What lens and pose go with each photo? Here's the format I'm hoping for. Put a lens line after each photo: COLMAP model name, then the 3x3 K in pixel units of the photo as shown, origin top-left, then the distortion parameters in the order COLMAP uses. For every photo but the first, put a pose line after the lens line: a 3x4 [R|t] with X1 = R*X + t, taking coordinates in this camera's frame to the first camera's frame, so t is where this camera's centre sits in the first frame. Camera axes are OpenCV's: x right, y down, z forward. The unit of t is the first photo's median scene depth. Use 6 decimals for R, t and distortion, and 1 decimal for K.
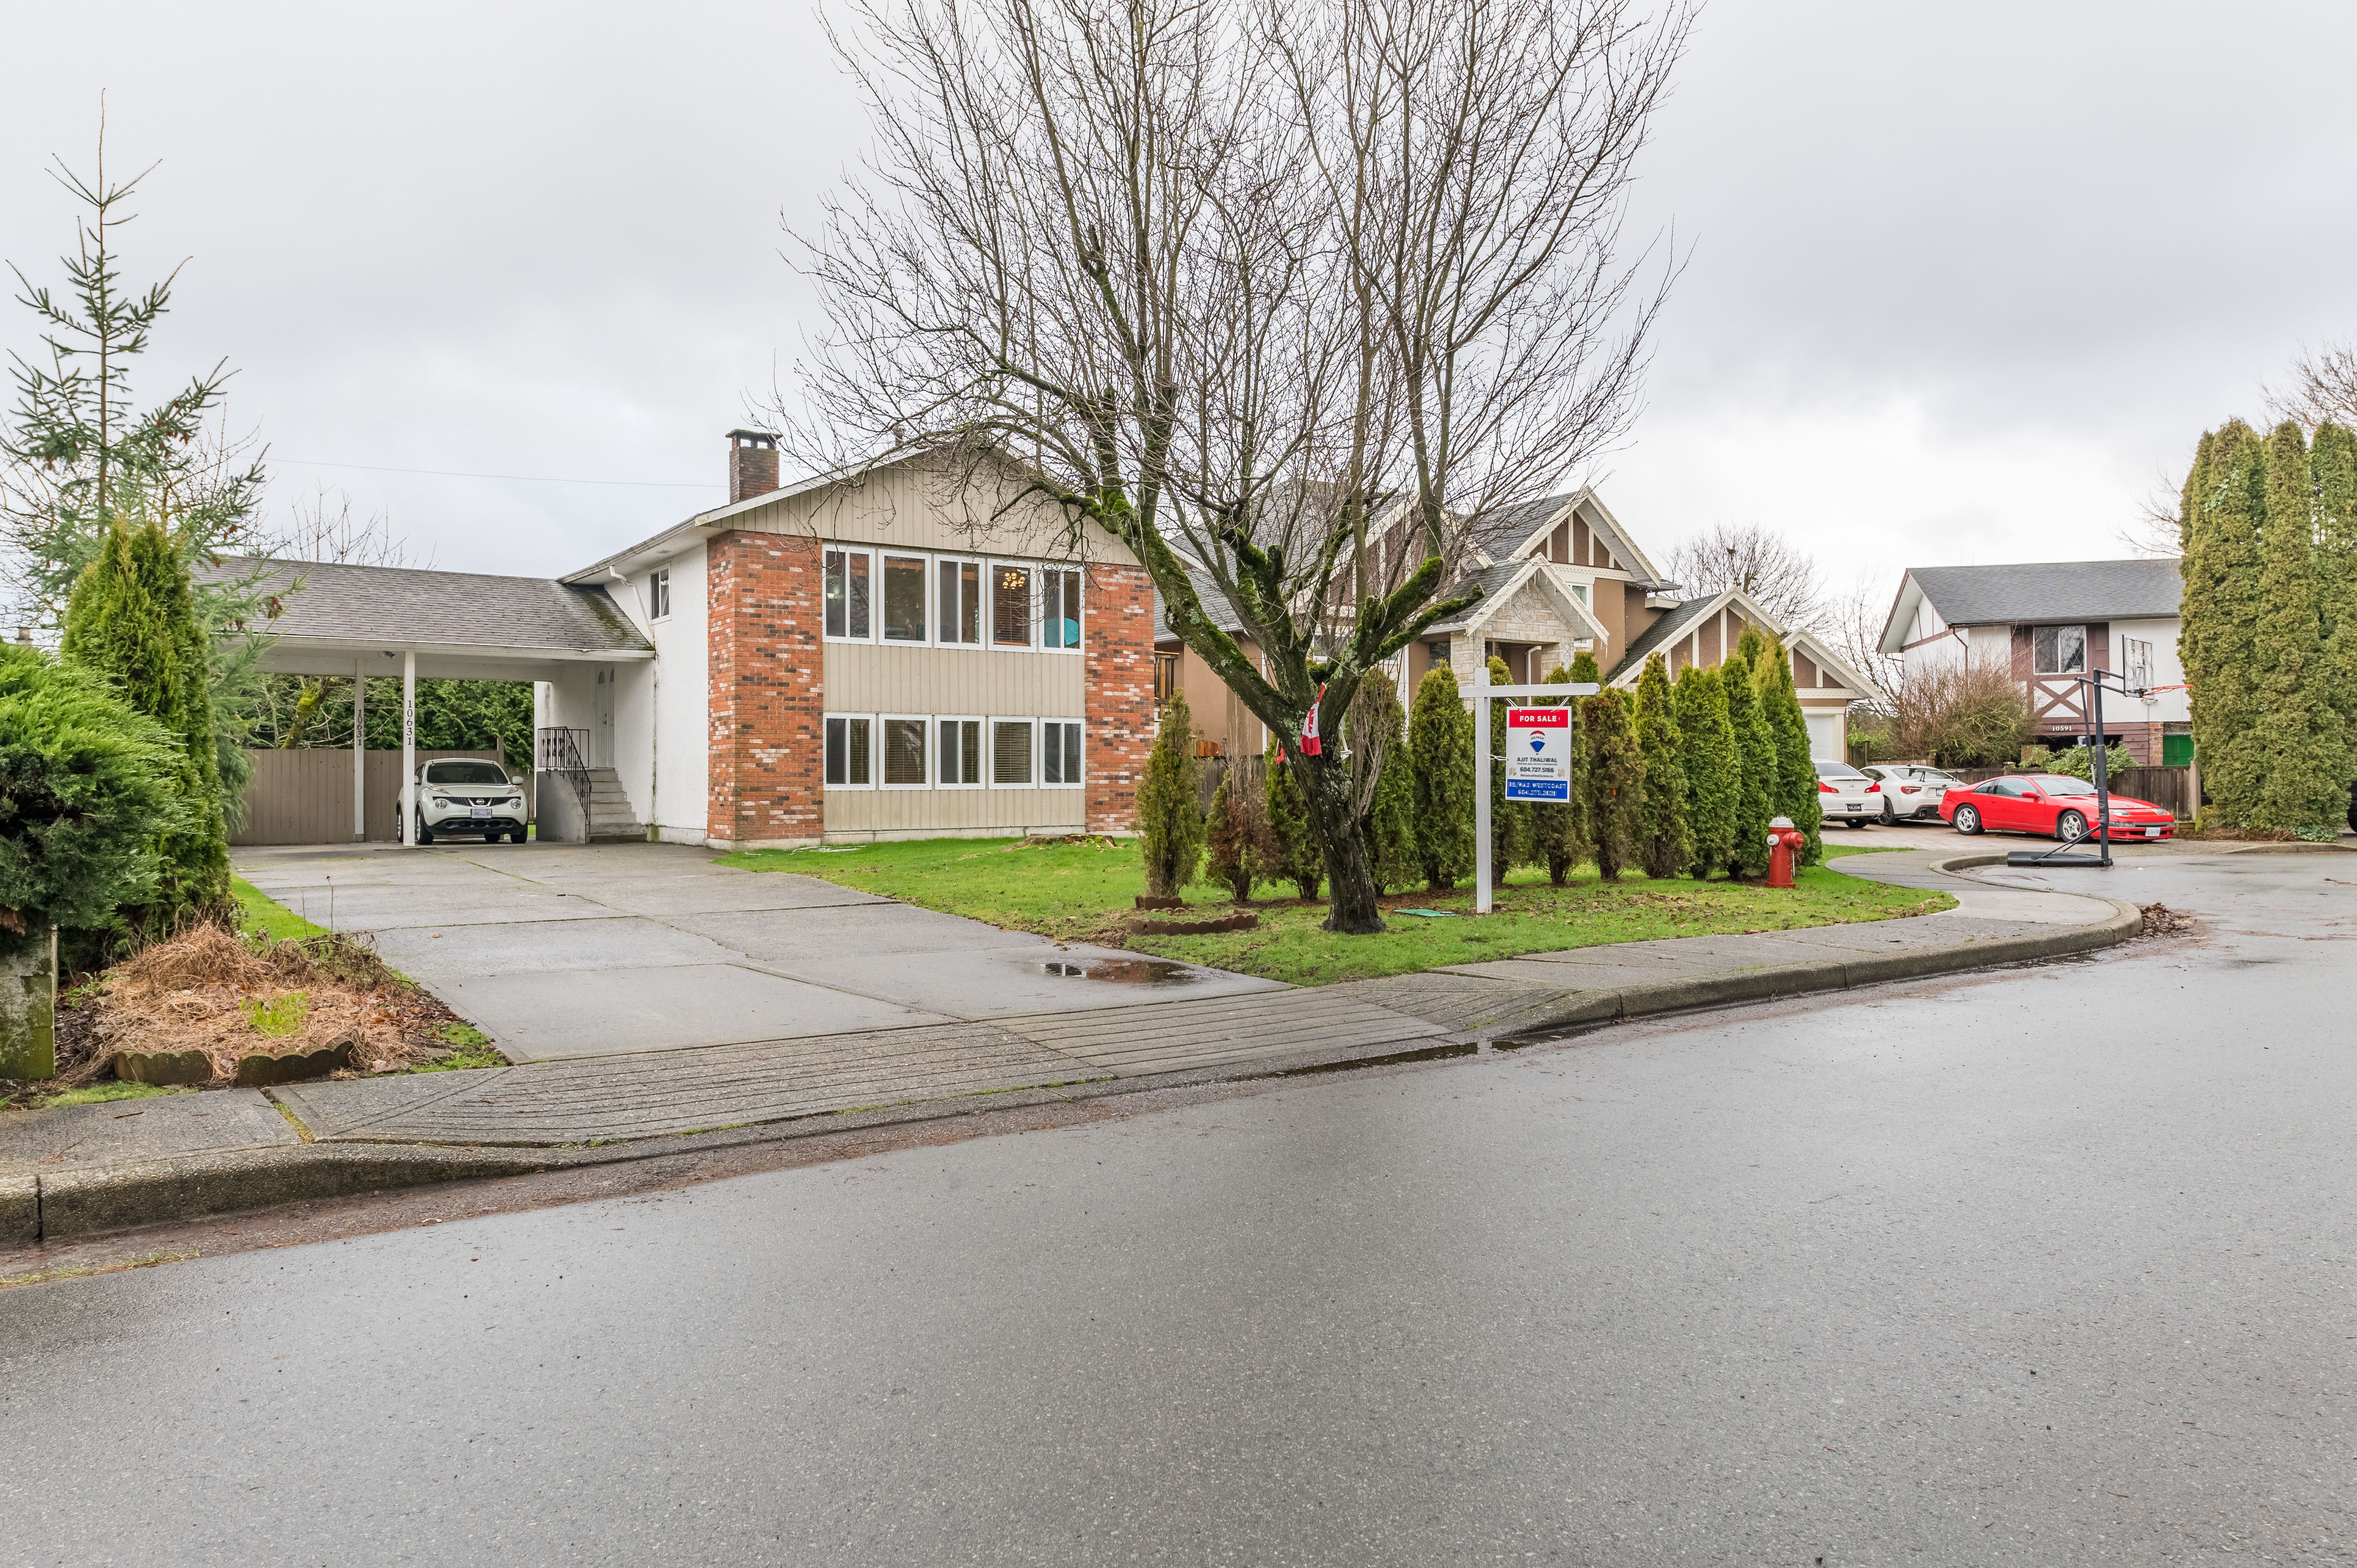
lens RADIAL K [[1610.4, 0, 1177.5], [0, 1610.4, 785.0], [0, 0, 1]] dist [0.003074, 0.000175]
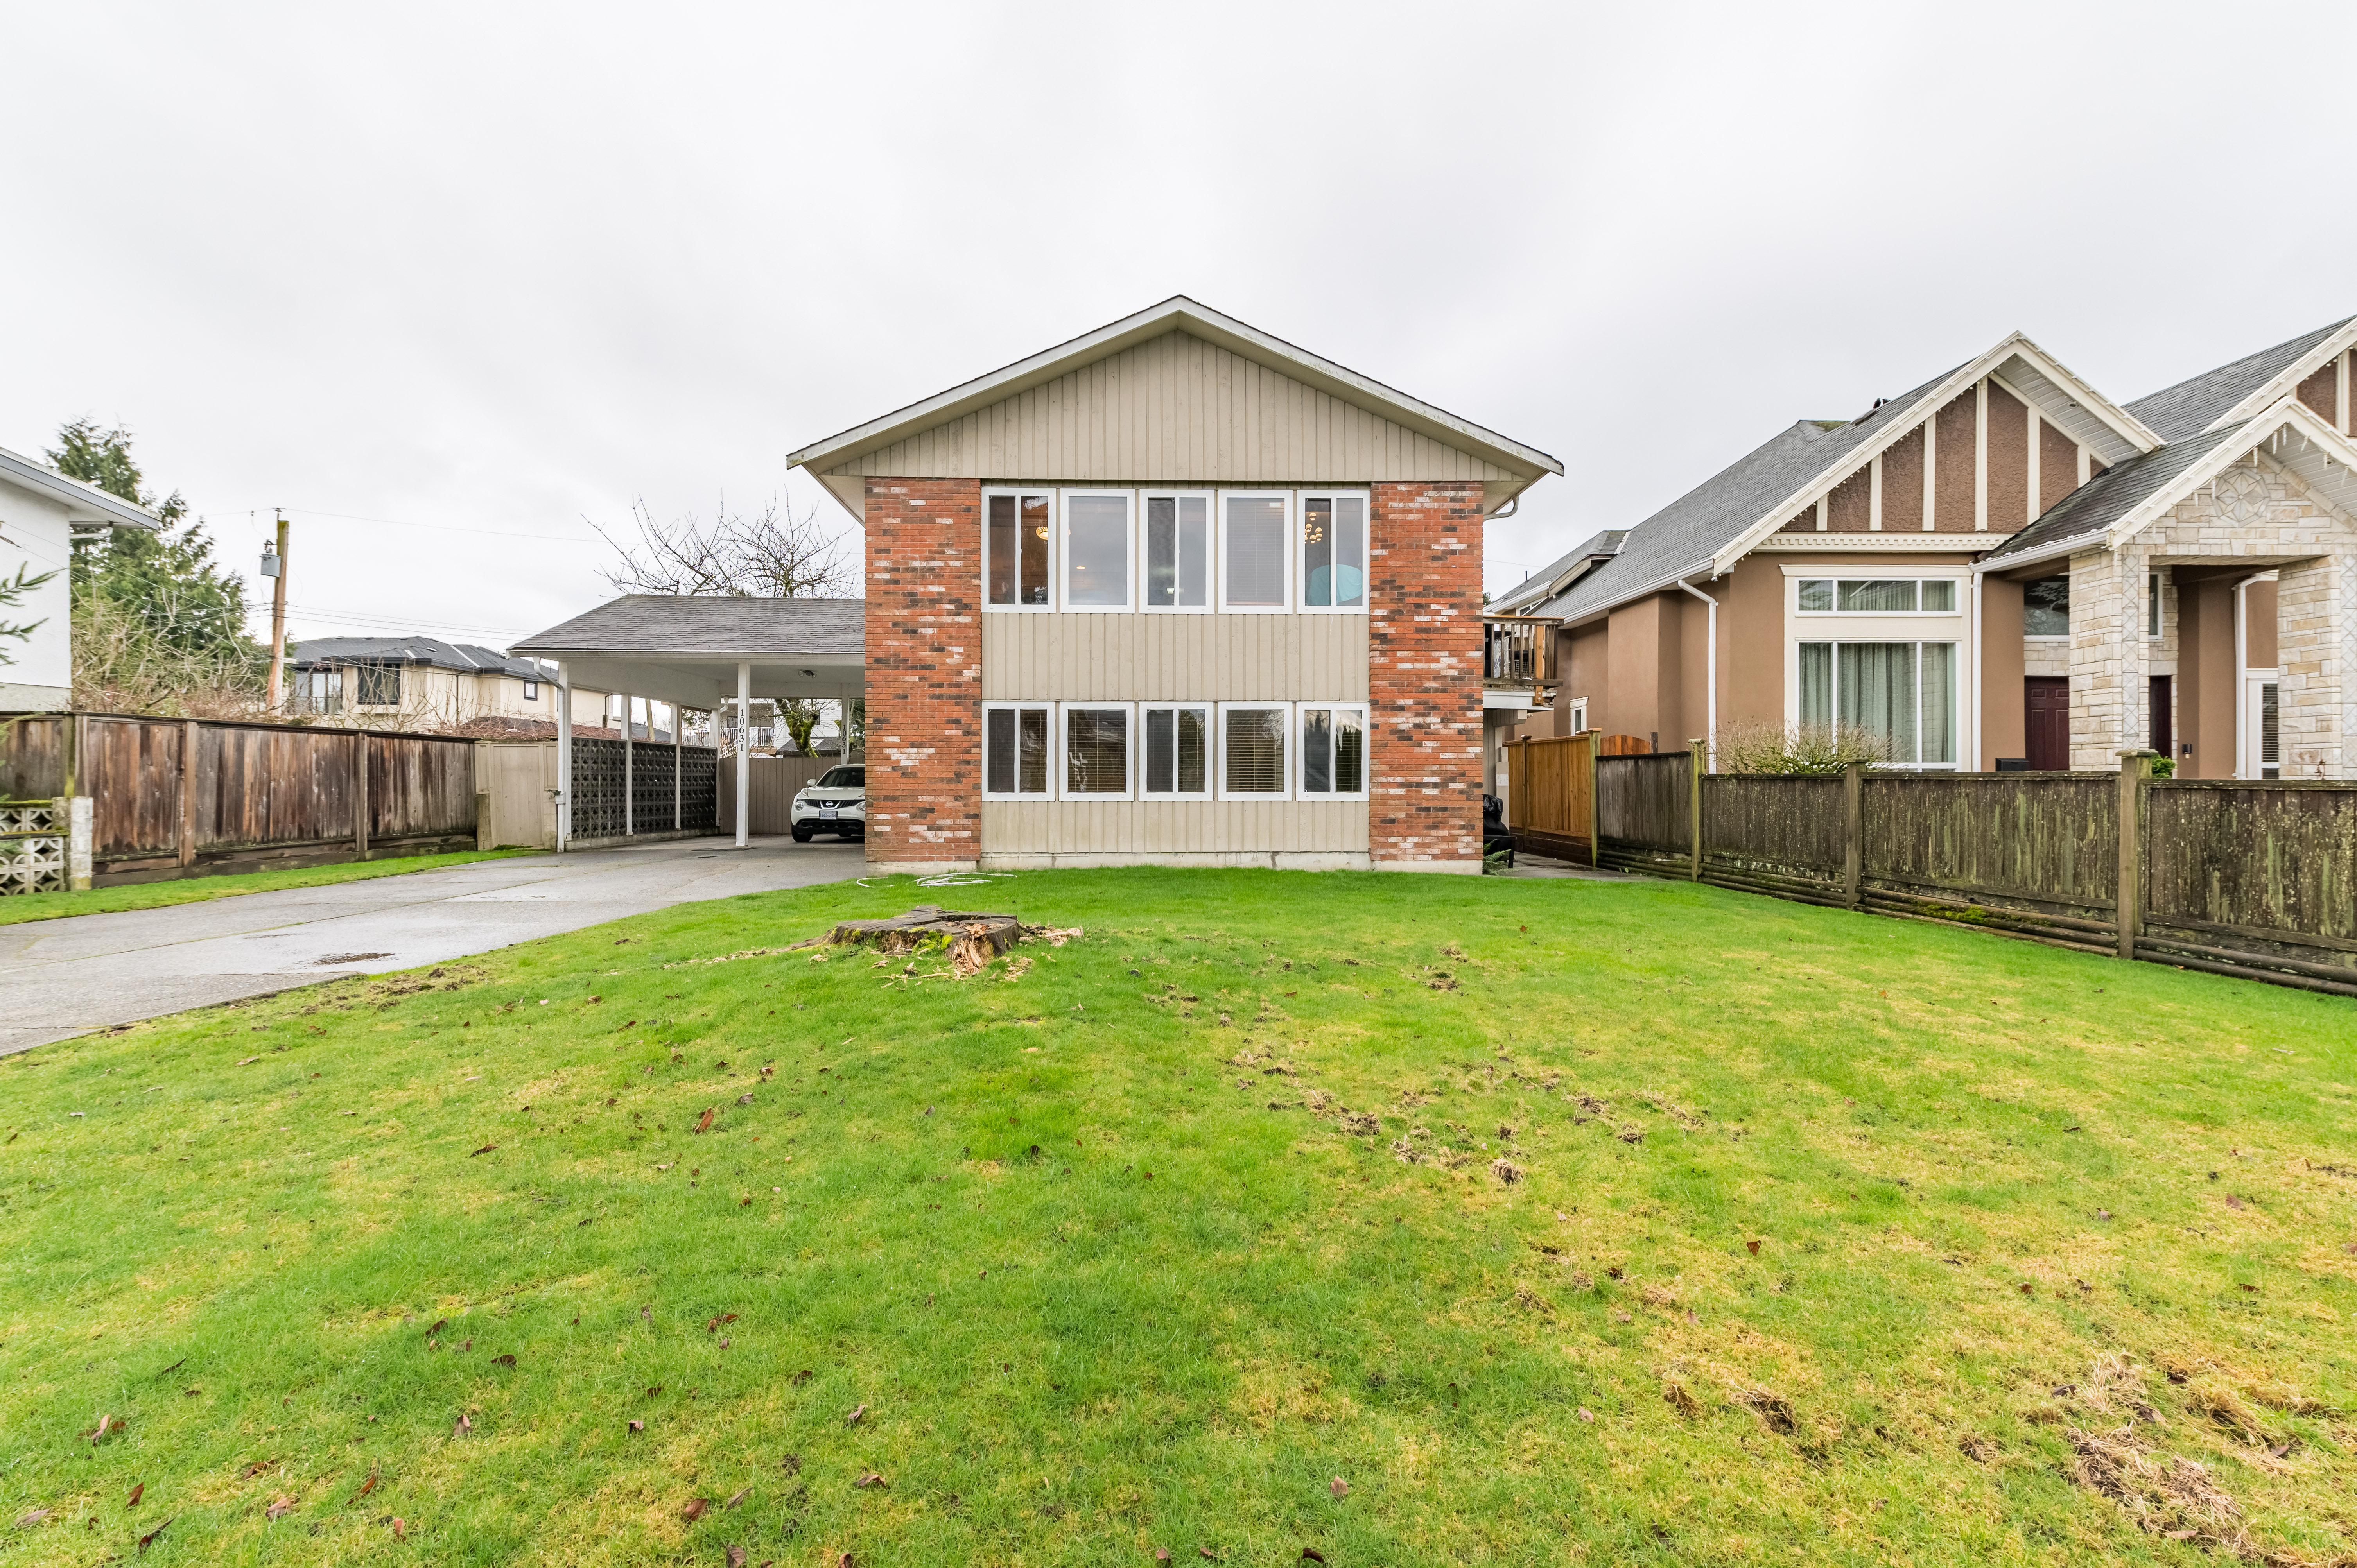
lens RADIAL K [[927.5, 0, 1187.6], [0, 927.5, 776.6], [0, 0, 1]] dist [0.018120, -0.001125]
pose [[0.836473, 0.002169, -0.548003, 0.106725], [-0.004621, 0.999985, -0.003095, -0.007130], [0.547988, 0.005121, 0.836470, 0.645573]]
